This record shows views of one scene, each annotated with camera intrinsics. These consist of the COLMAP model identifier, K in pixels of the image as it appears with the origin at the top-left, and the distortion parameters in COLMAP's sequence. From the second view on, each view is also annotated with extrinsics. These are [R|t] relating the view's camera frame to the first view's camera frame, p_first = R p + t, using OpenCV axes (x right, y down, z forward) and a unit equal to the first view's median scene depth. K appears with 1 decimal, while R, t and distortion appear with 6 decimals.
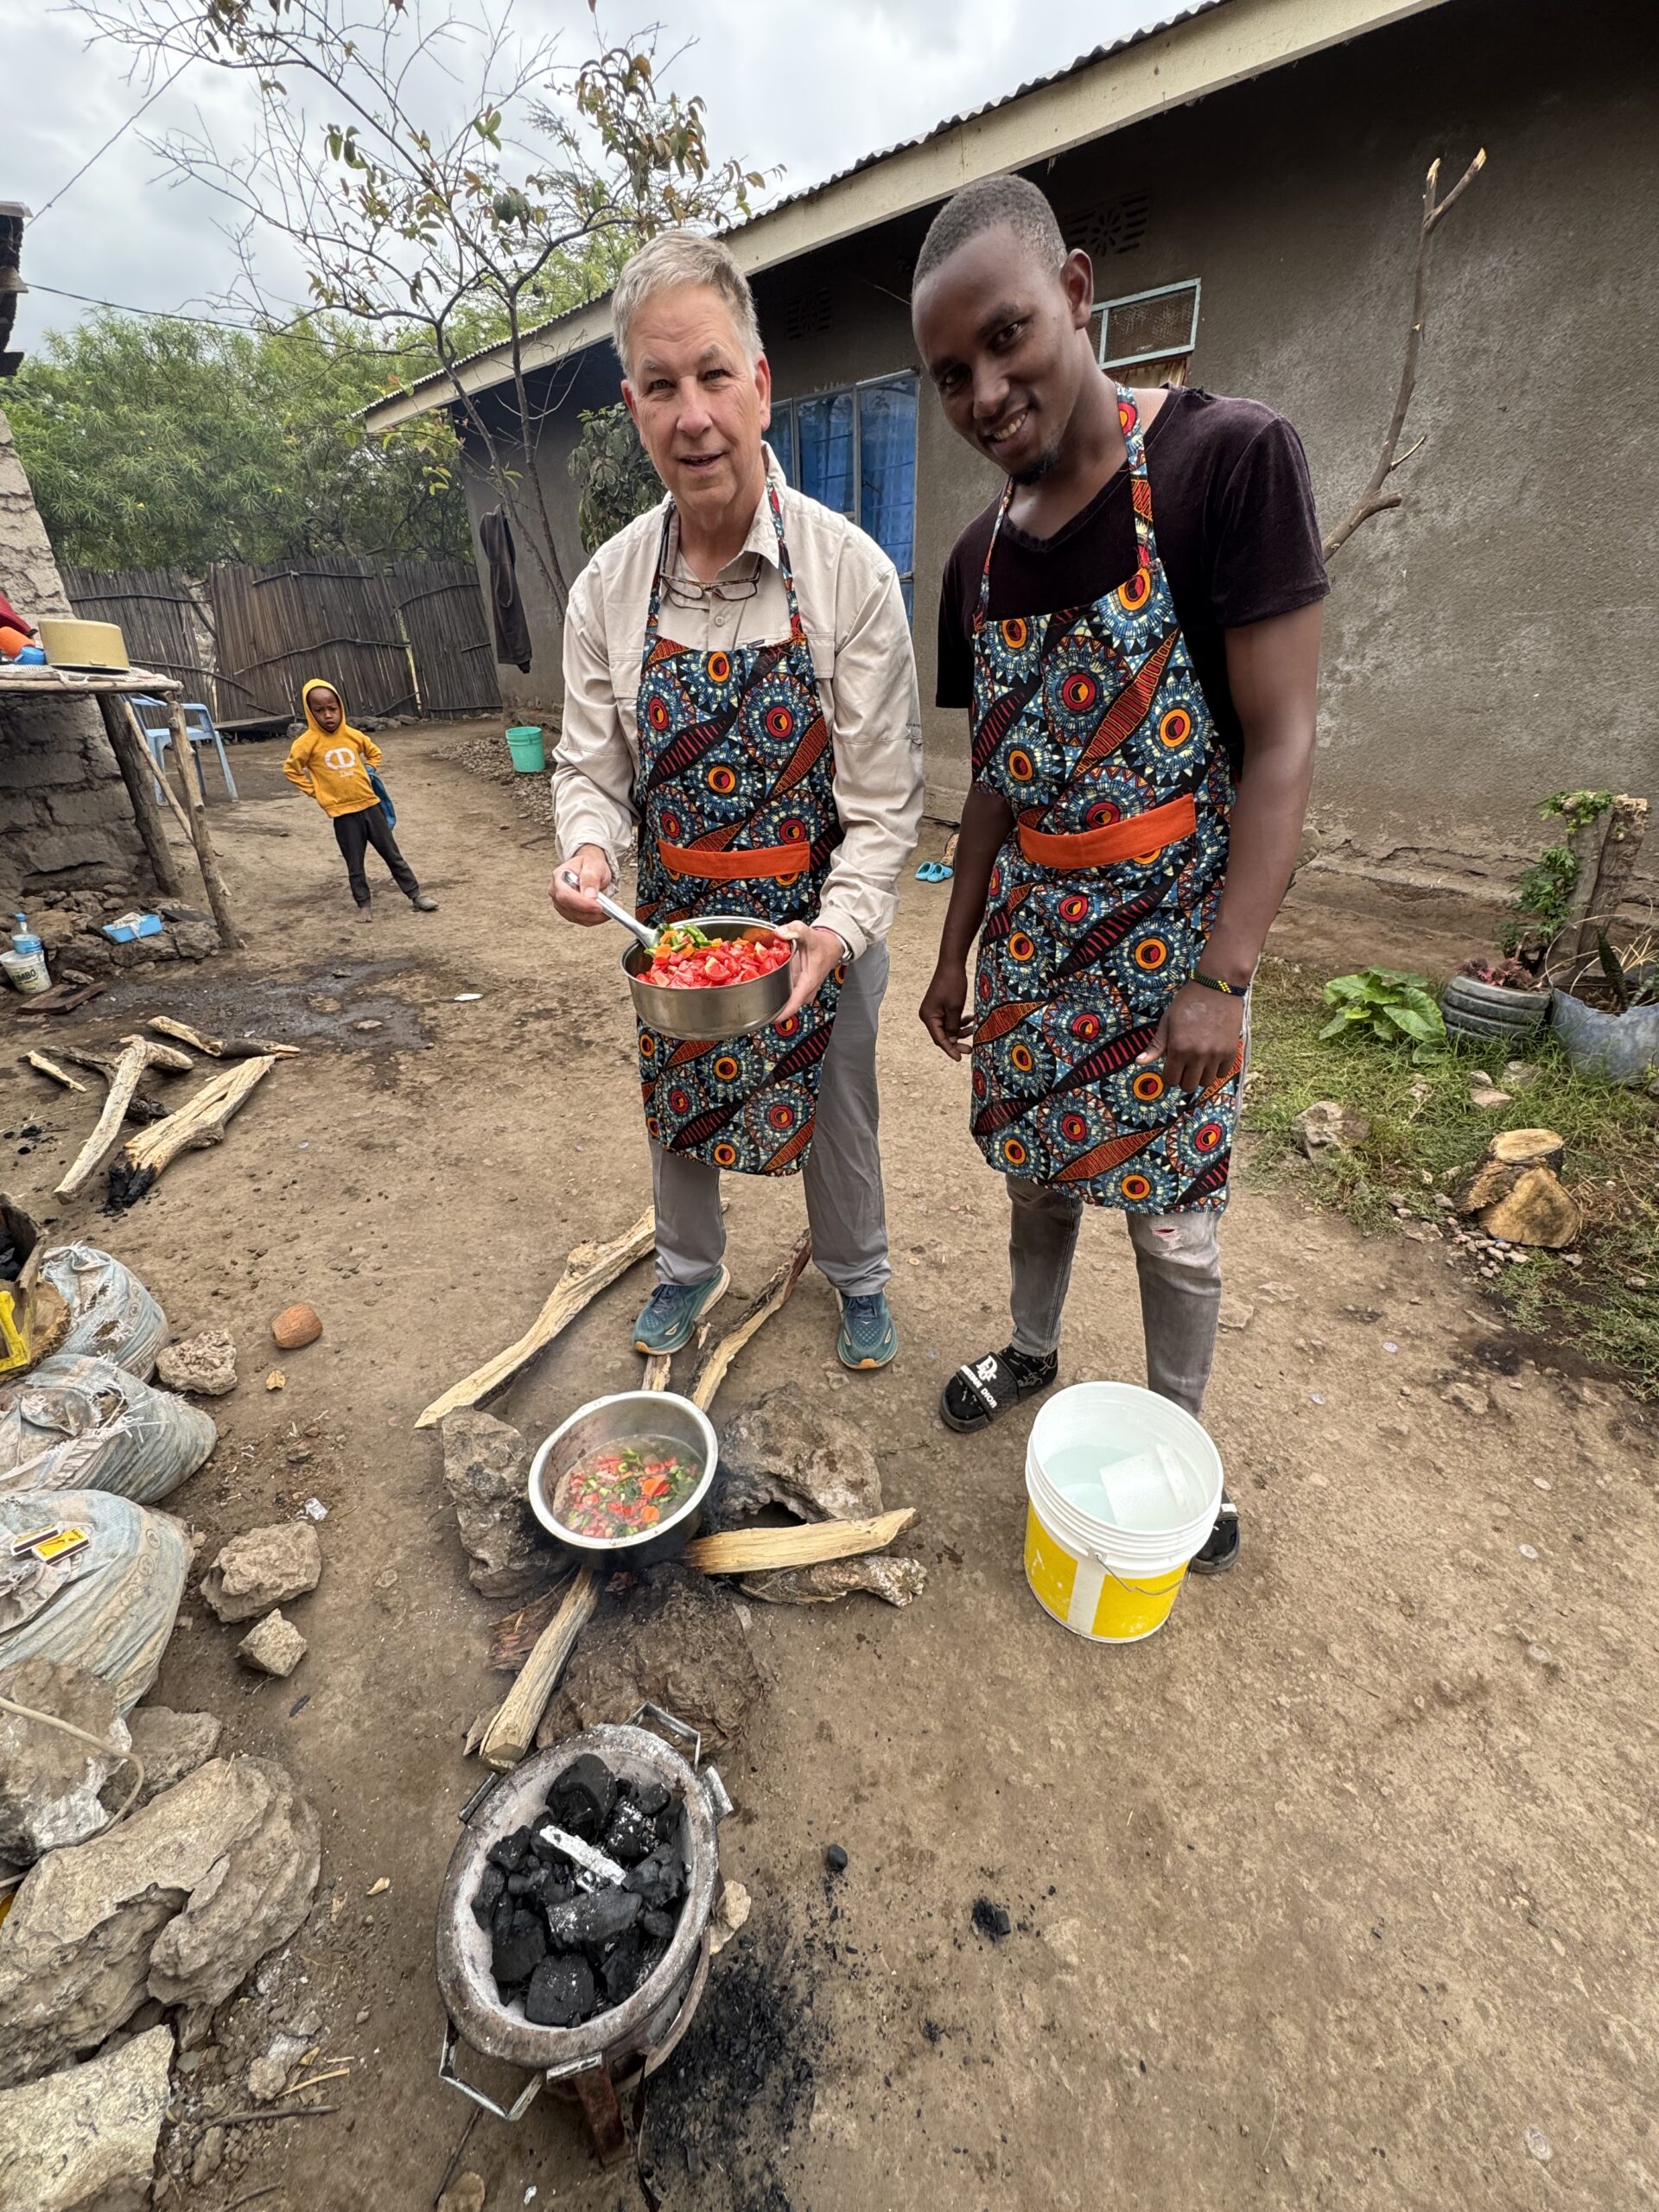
lens RADIAL K [[914.6, 0, 825.5], [0, 914.6, 1111.6], [0, 0, 1]] dist [-0.007026, 0.001923]
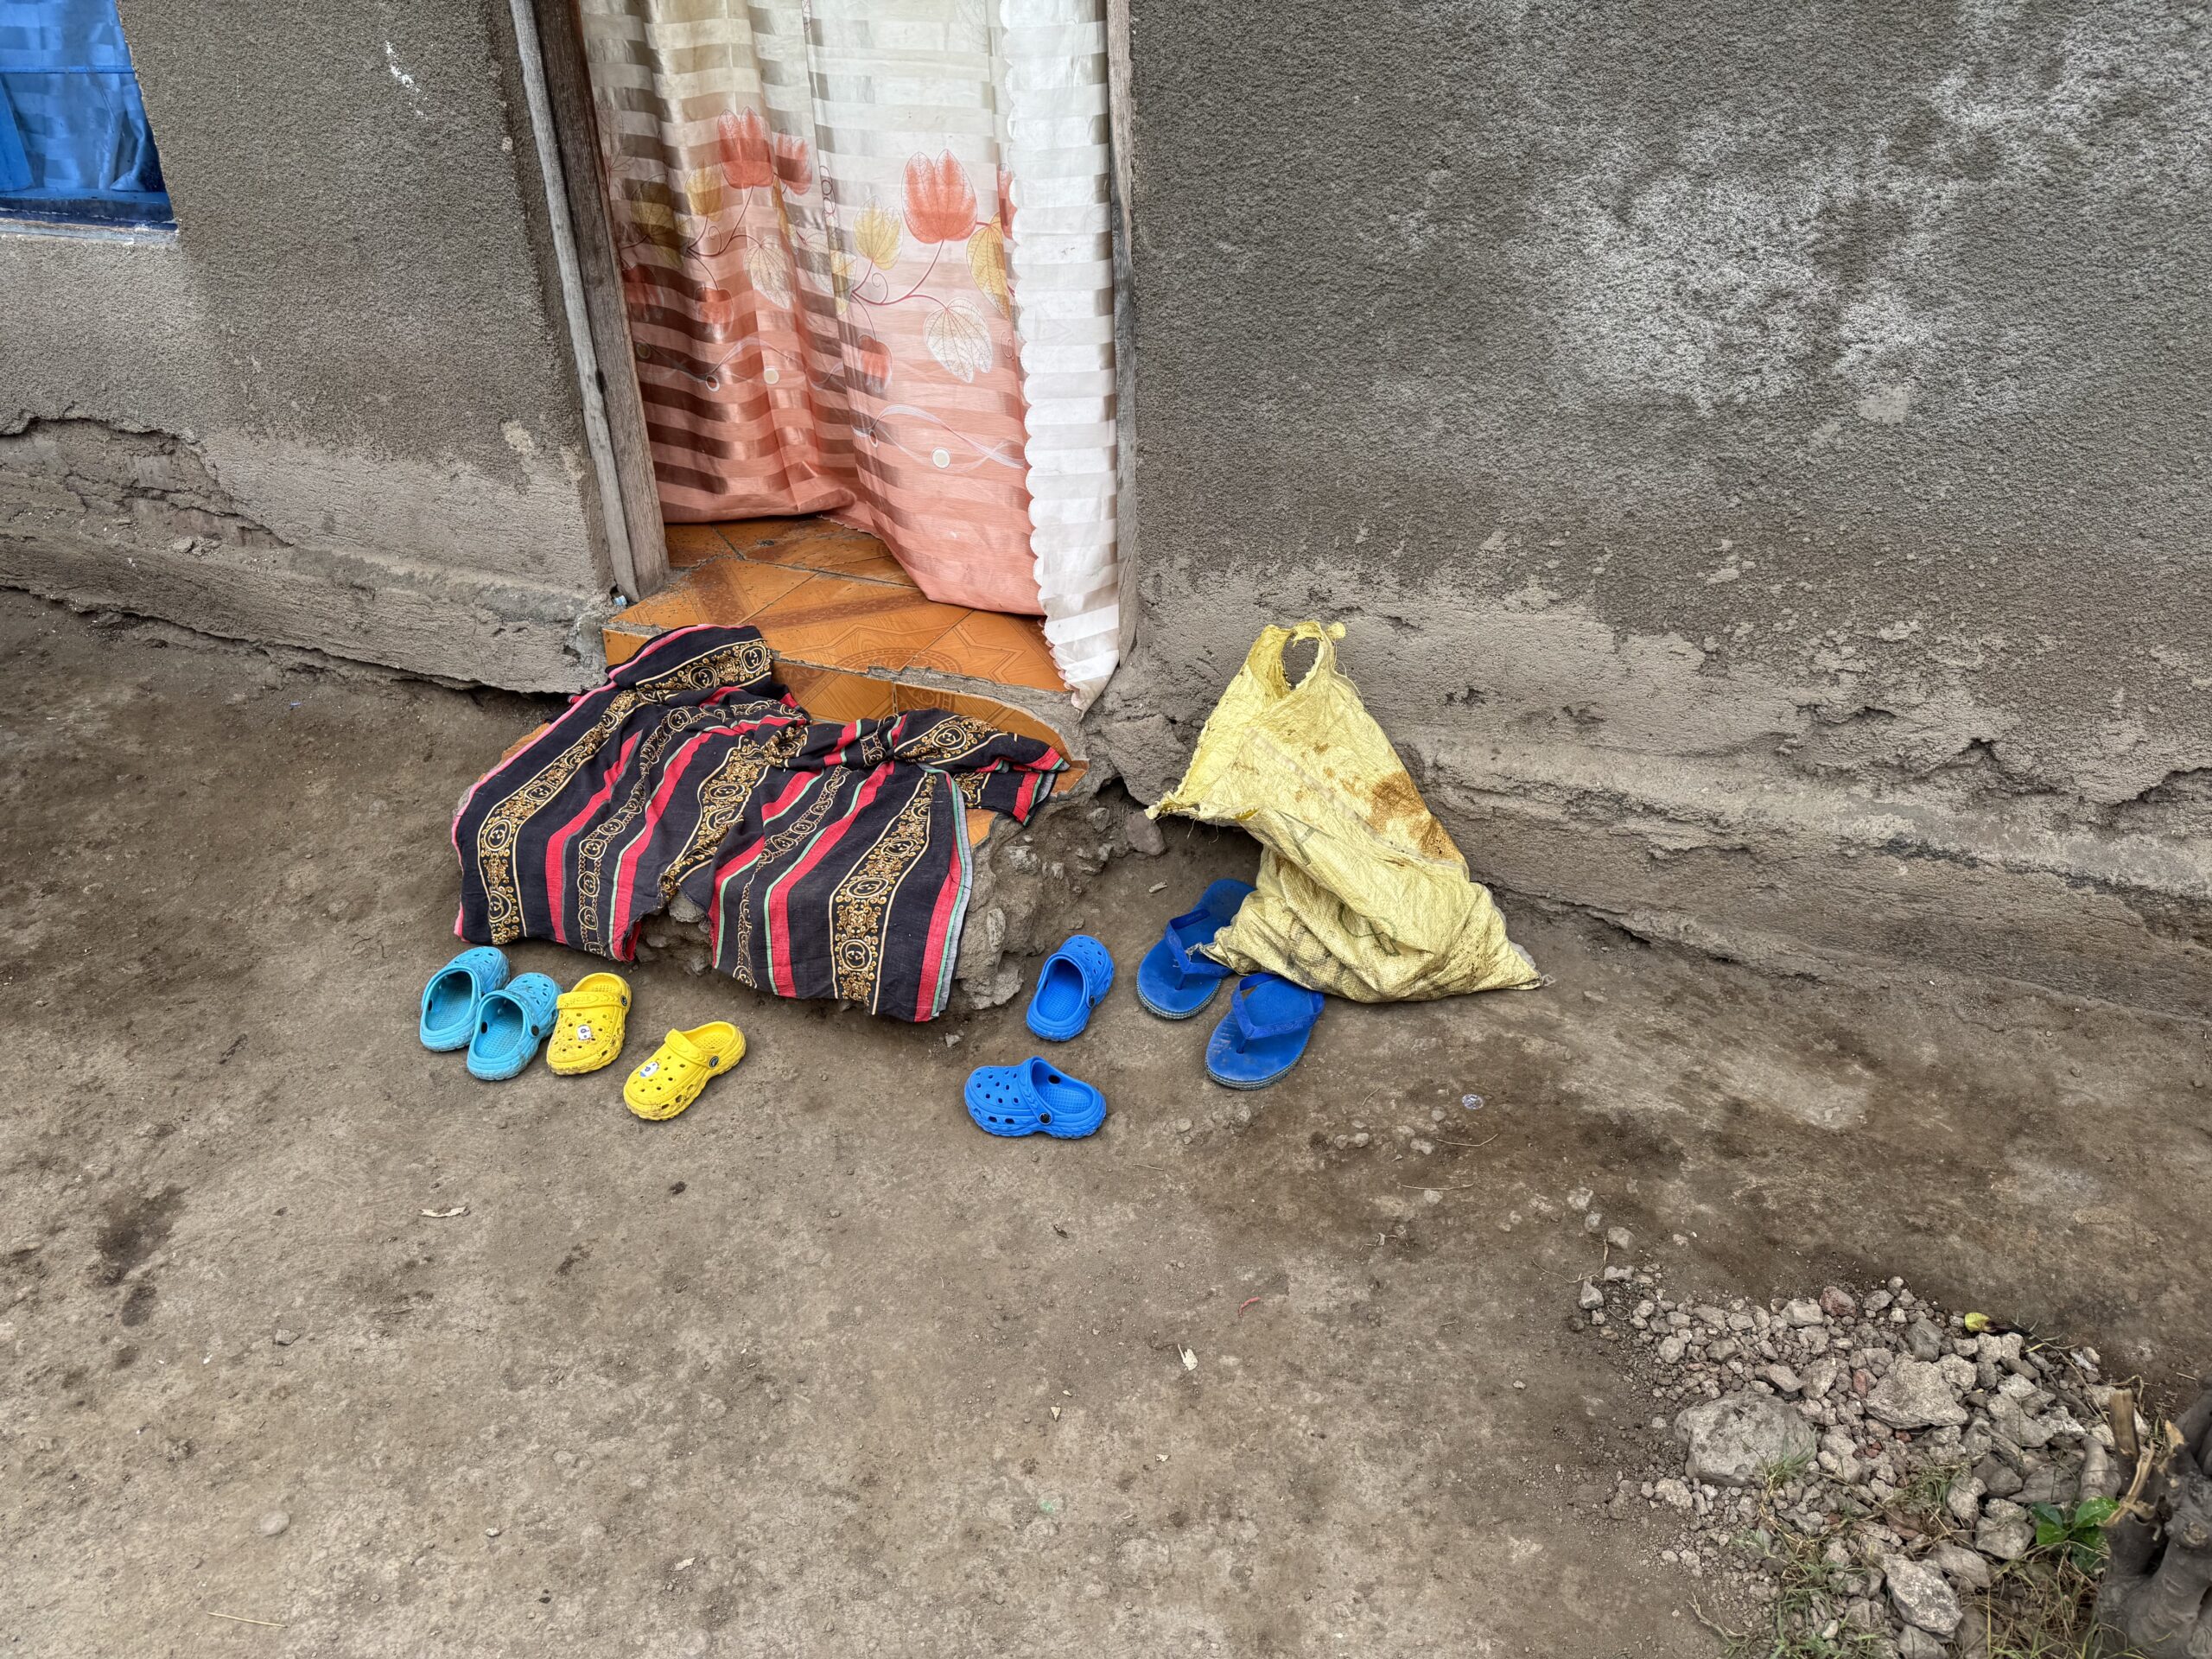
lens RADIAL K [[1565.6, 0, 1096.6], [0, 1565.6, 837.3], [0, 0, 1]] dist [0.039857, -0.054858]
pose [[0.890368, -0.220798, 0.398111, 0.146142], [0.221512, 0.974125, 0.044856, -0.349515], [-0.397714, 0.048248, 0.916240, 0.677788]]
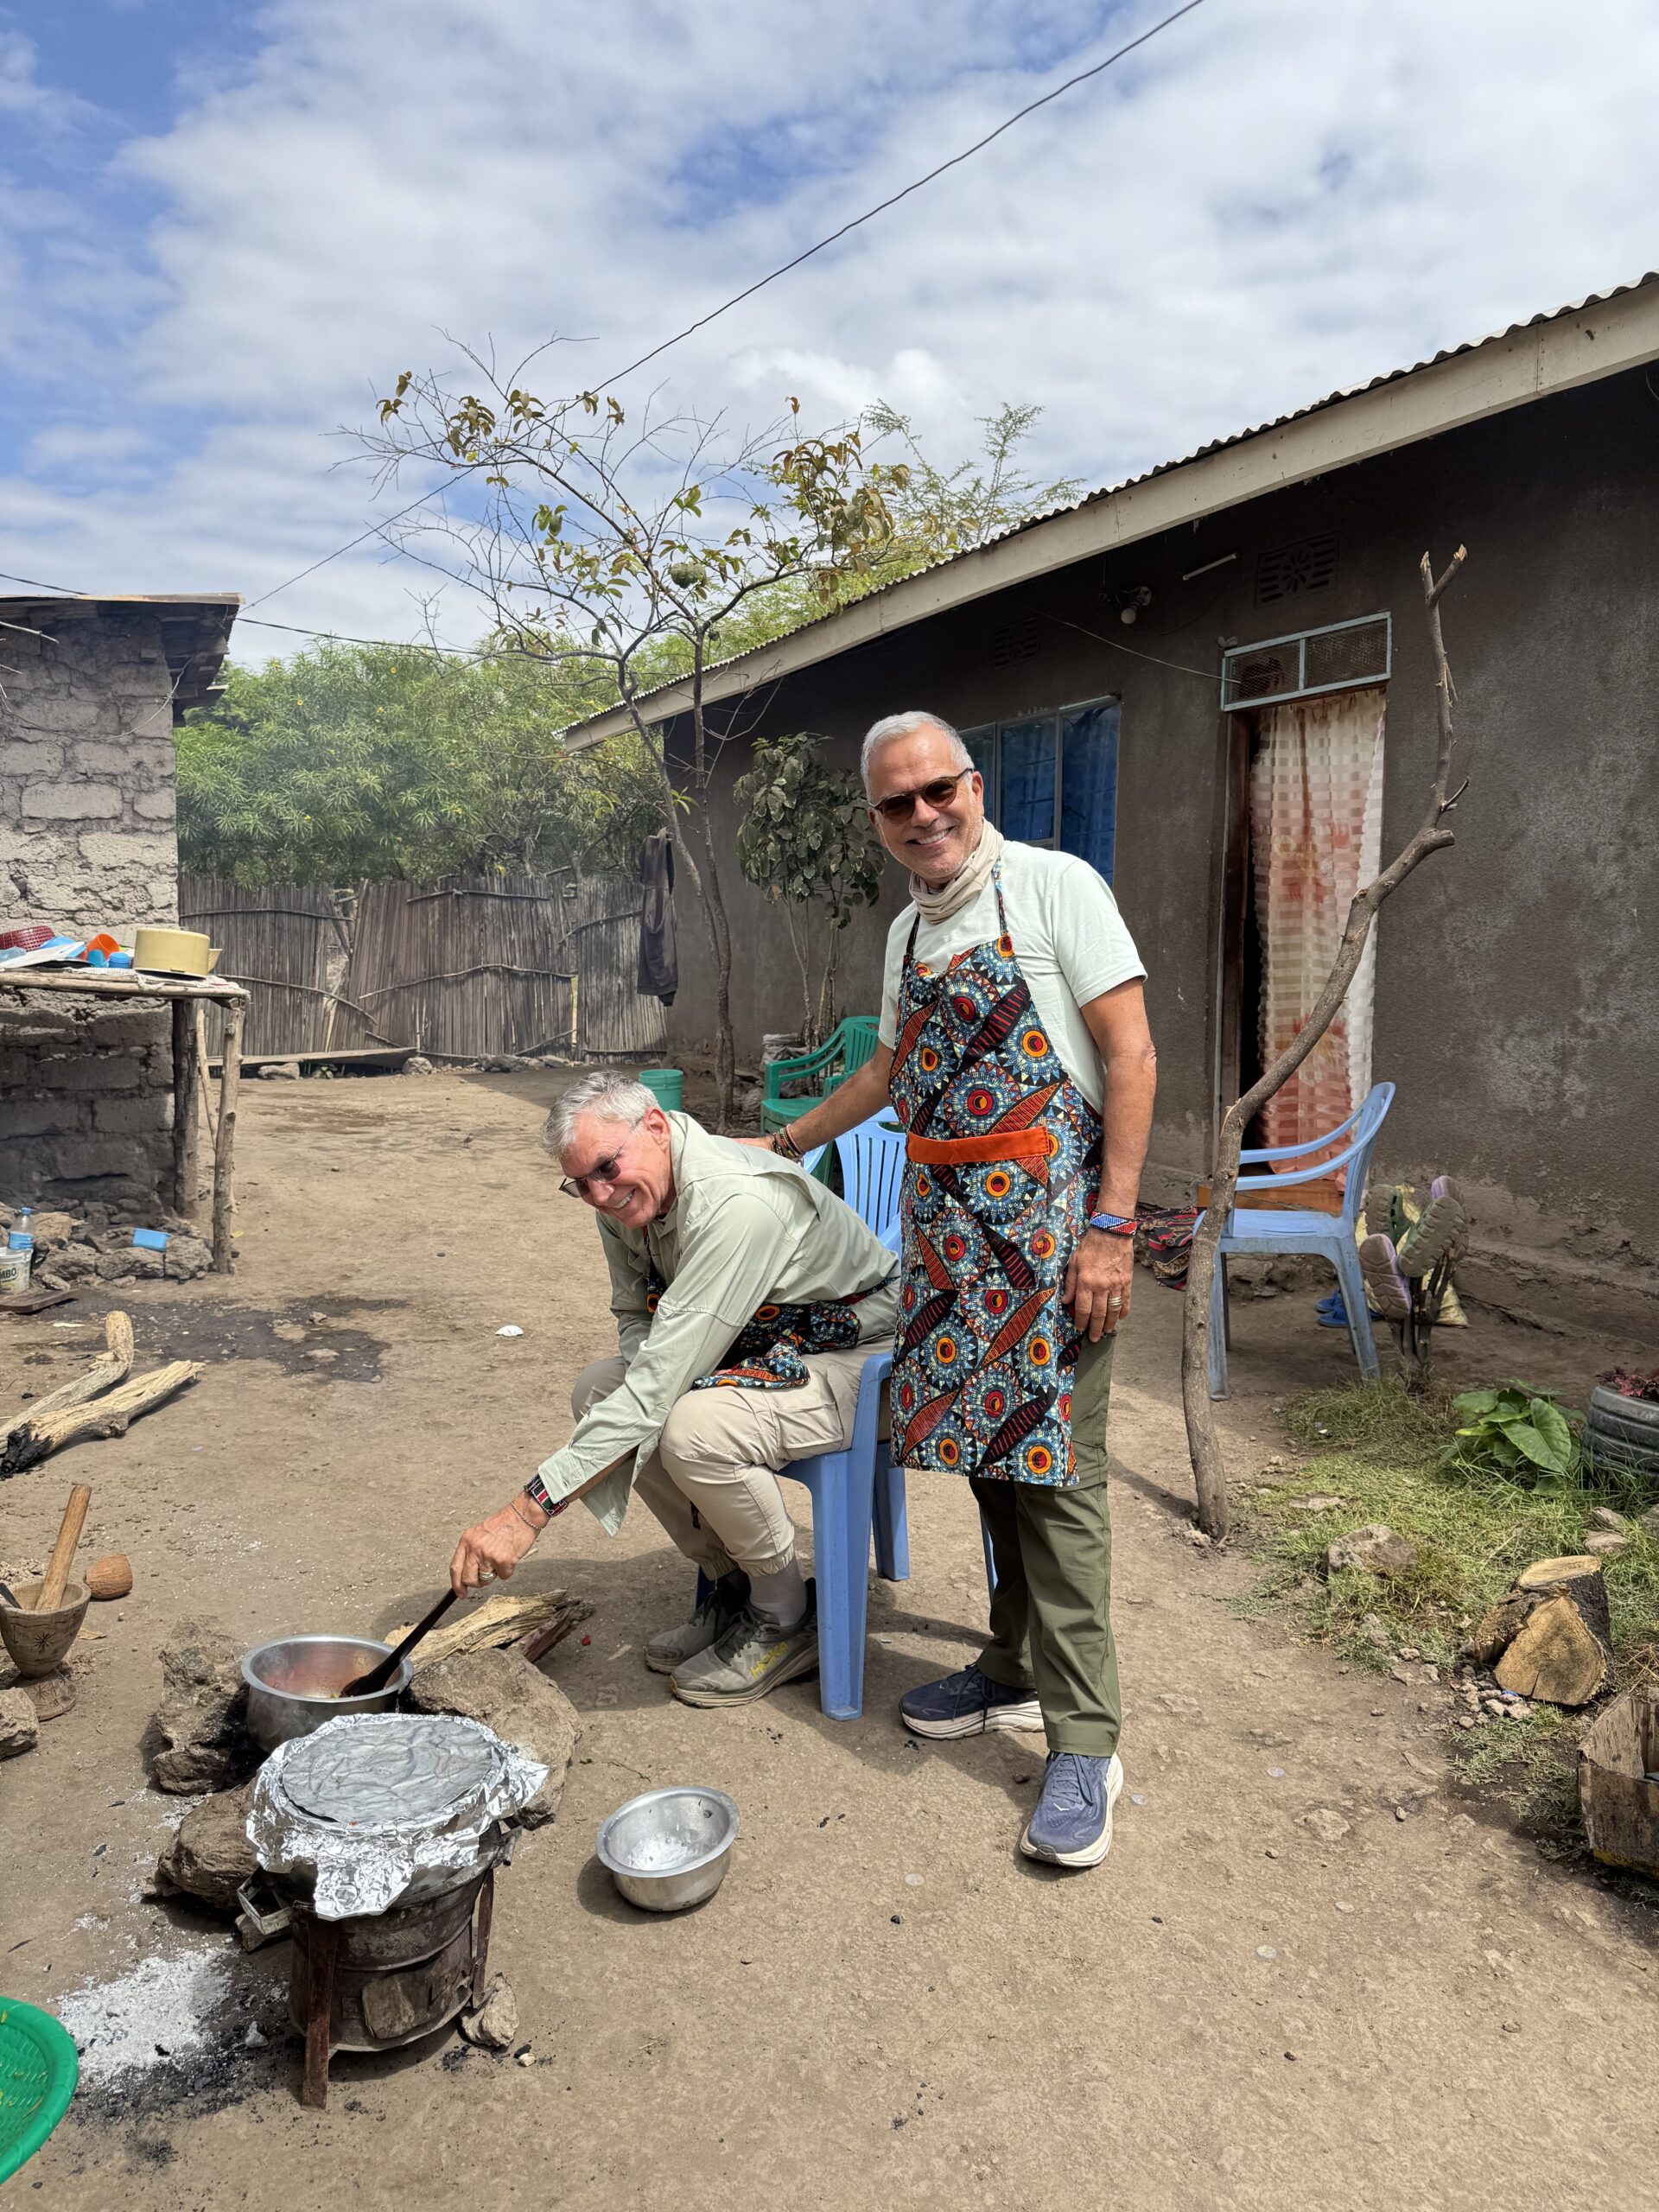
lens RADIAL K [[1565.6, 0, 818.8], [0, 1565.6, 1117.6], [0, 0, 1]] dist [0.039857, -0.054858]
pose [[0.962267, 0.052196, -0.267055, 0.292572], [-0.150864, 0.919115, -0.363960, 0.149213], [0.226457, 0.390516, 0.892309, -0.261118]]
